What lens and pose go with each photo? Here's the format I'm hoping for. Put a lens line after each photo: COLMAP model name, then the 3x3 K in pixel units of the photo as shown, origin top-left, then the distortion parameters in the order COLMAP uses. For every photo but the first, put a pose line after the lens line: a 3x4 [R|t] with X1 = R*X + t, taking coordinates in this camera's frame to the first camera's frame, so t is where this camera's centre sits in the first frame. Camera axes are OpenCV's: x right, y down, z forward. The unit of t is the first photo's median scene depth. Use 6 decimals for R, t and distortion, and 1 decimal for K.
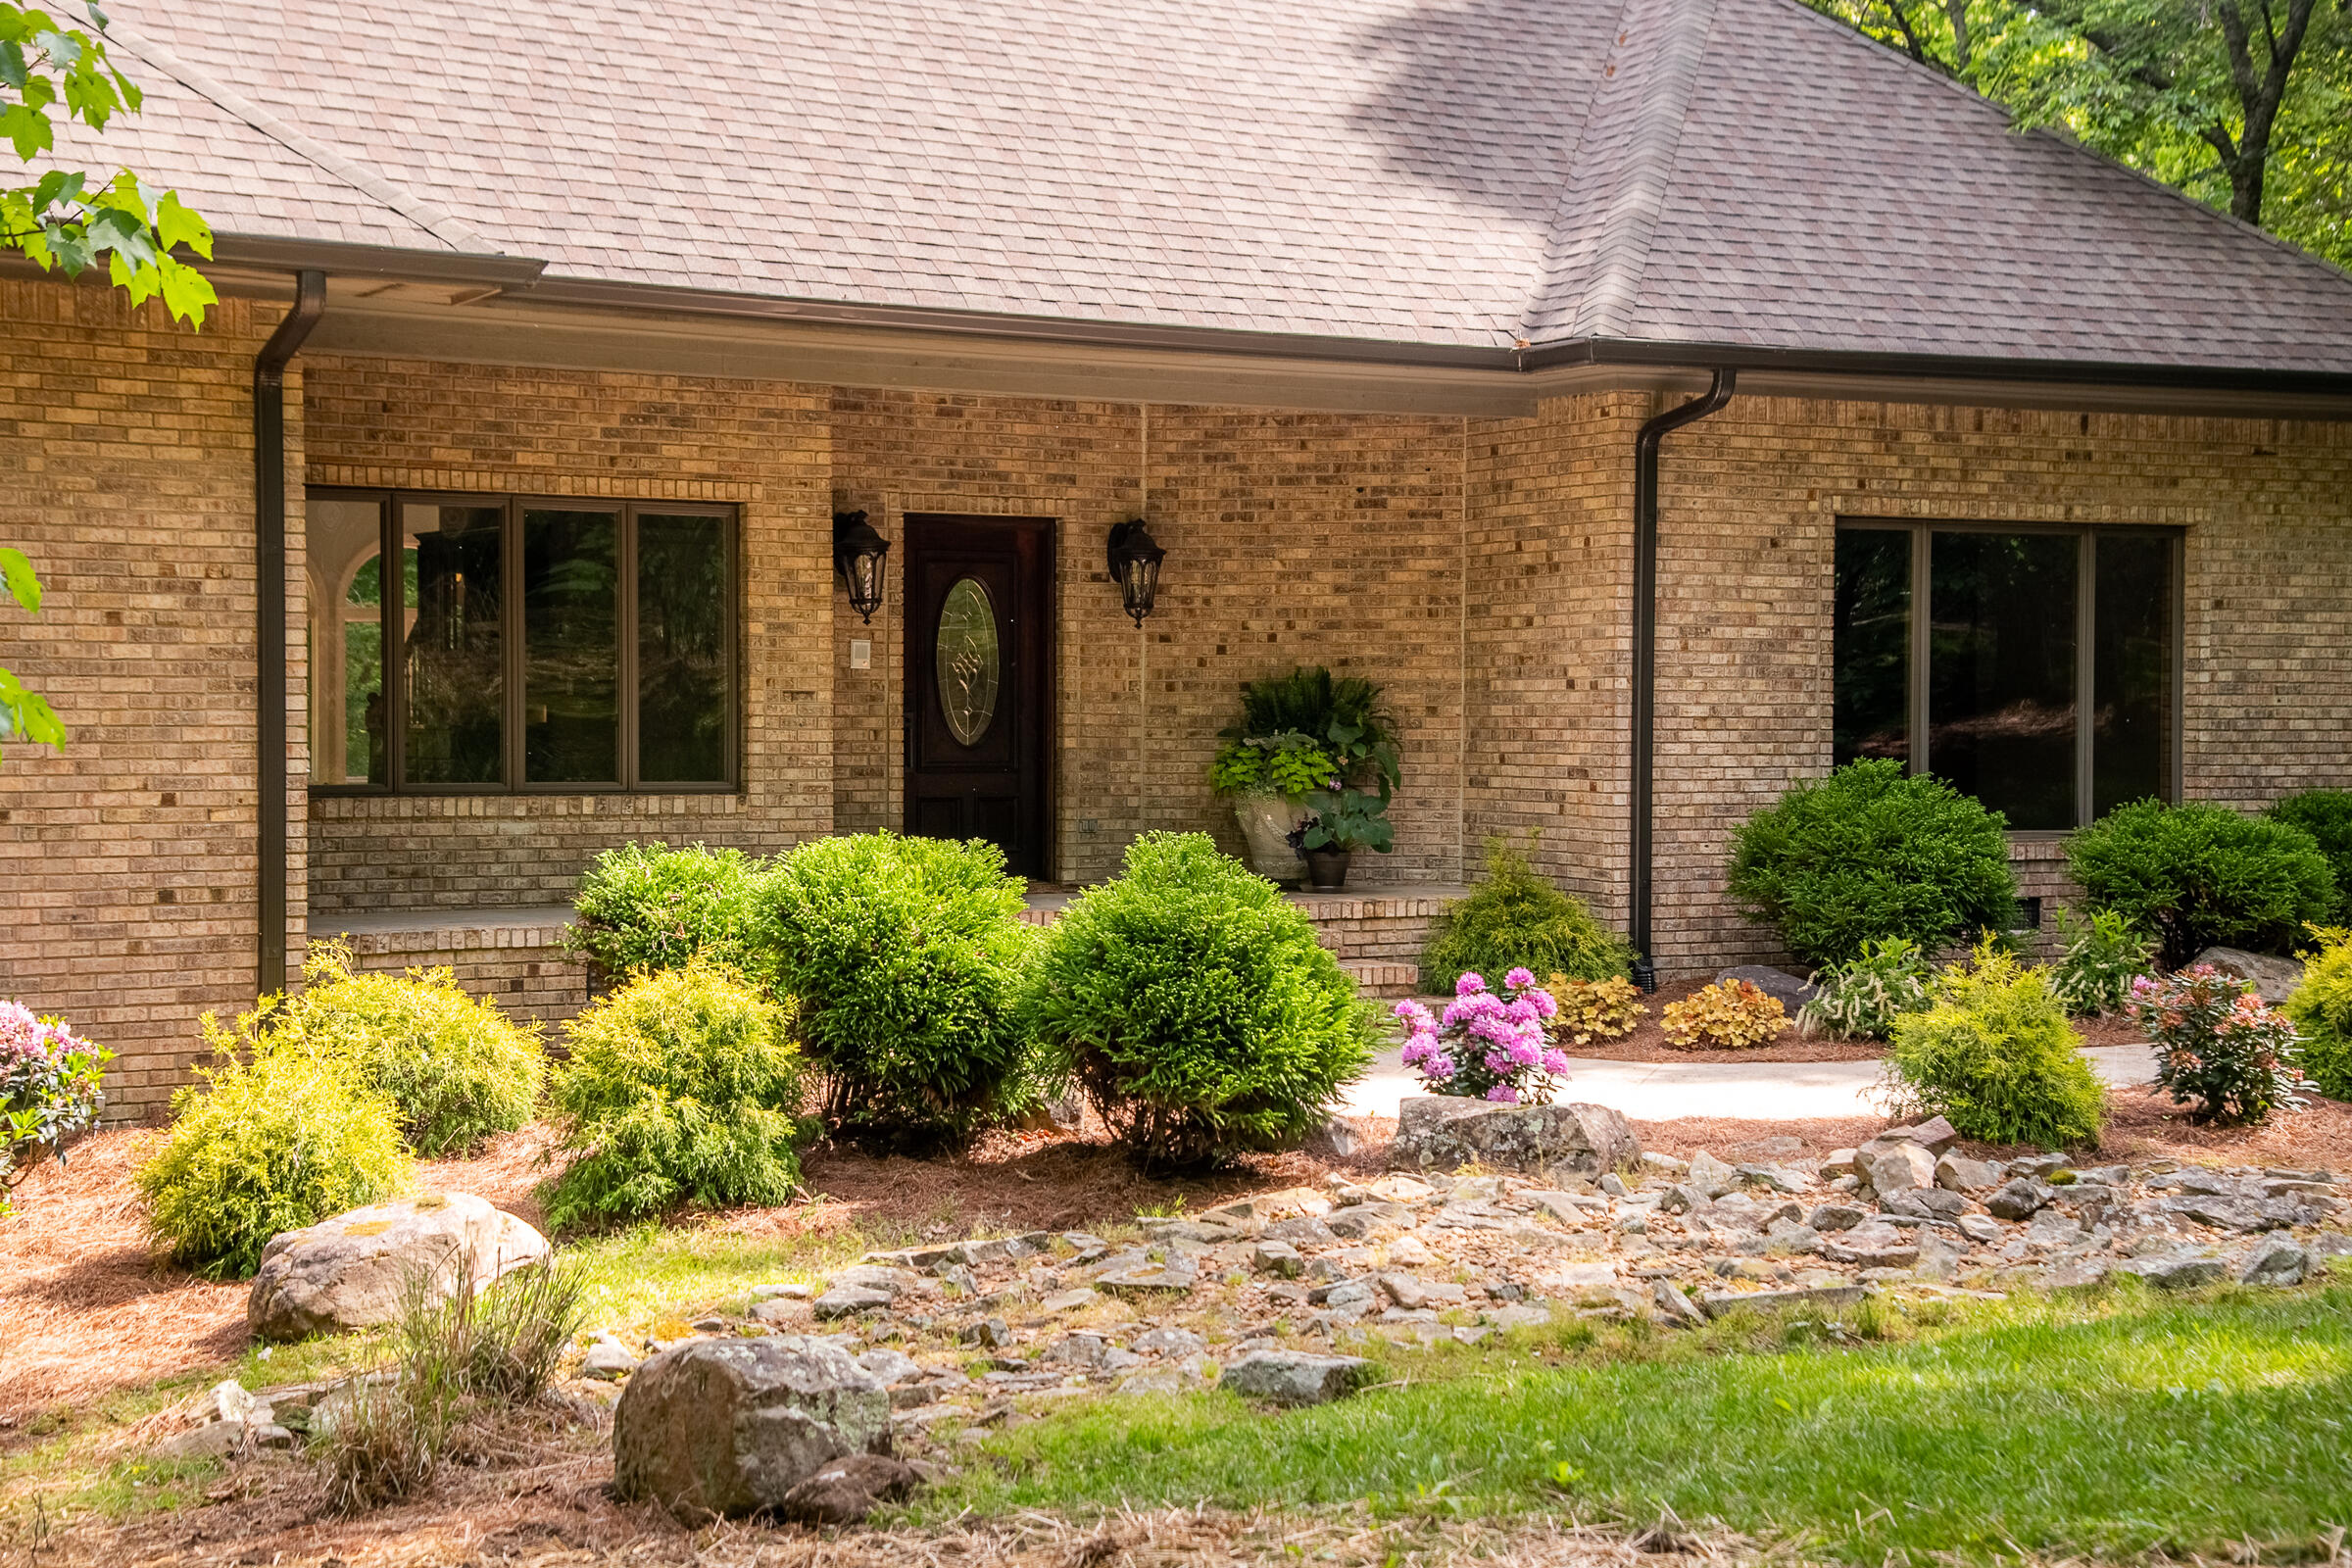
lens RADIAL K [[3708.5, 0, 1174.7], [0, 3708.5, 790.3], [0, 0, 1]] dist [0.427283, 0.000000]
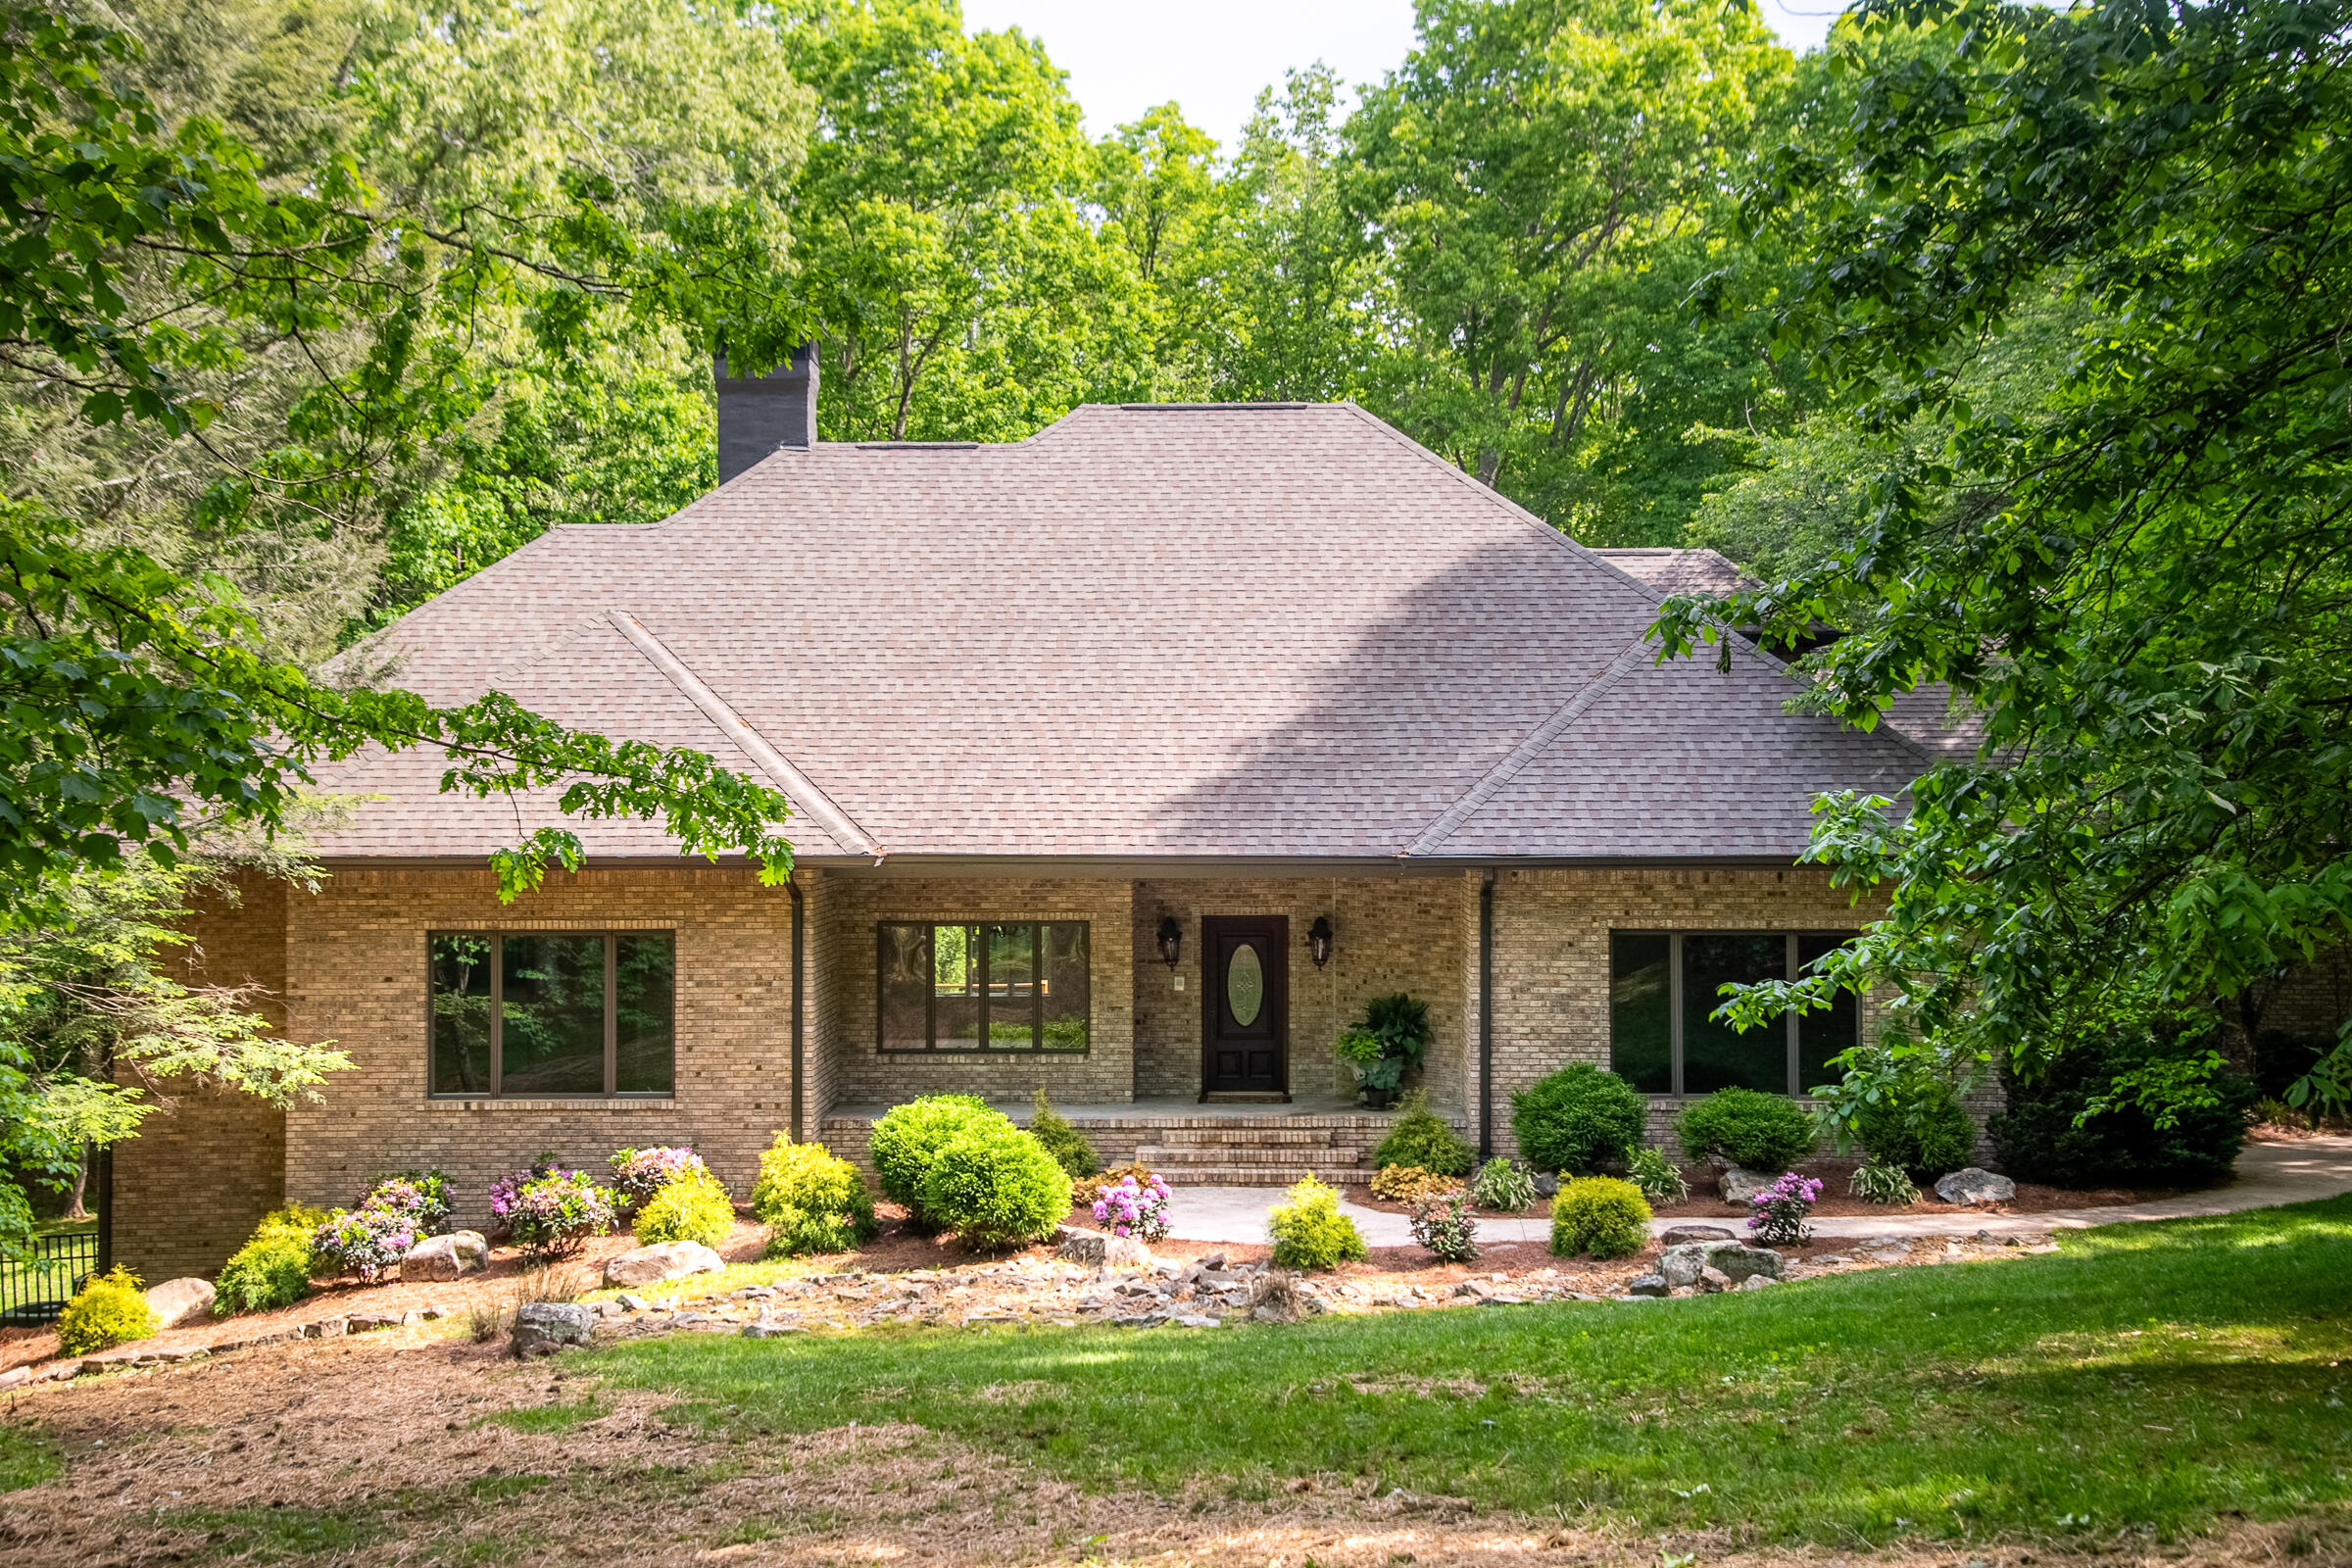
lens RADIAL K [[2967.8, 0, 1170.2], [0, 2967.8, 778.4], [0, 0, 1]] dist [0.027057, 0.000000]
pose [[0.842562, -0.004079, -0.538584, 0.844927], [-0.005195, 0.999863, -0.015698, -0.131330], [0.538575, 0.016025, 0.842425, -0.426090]]
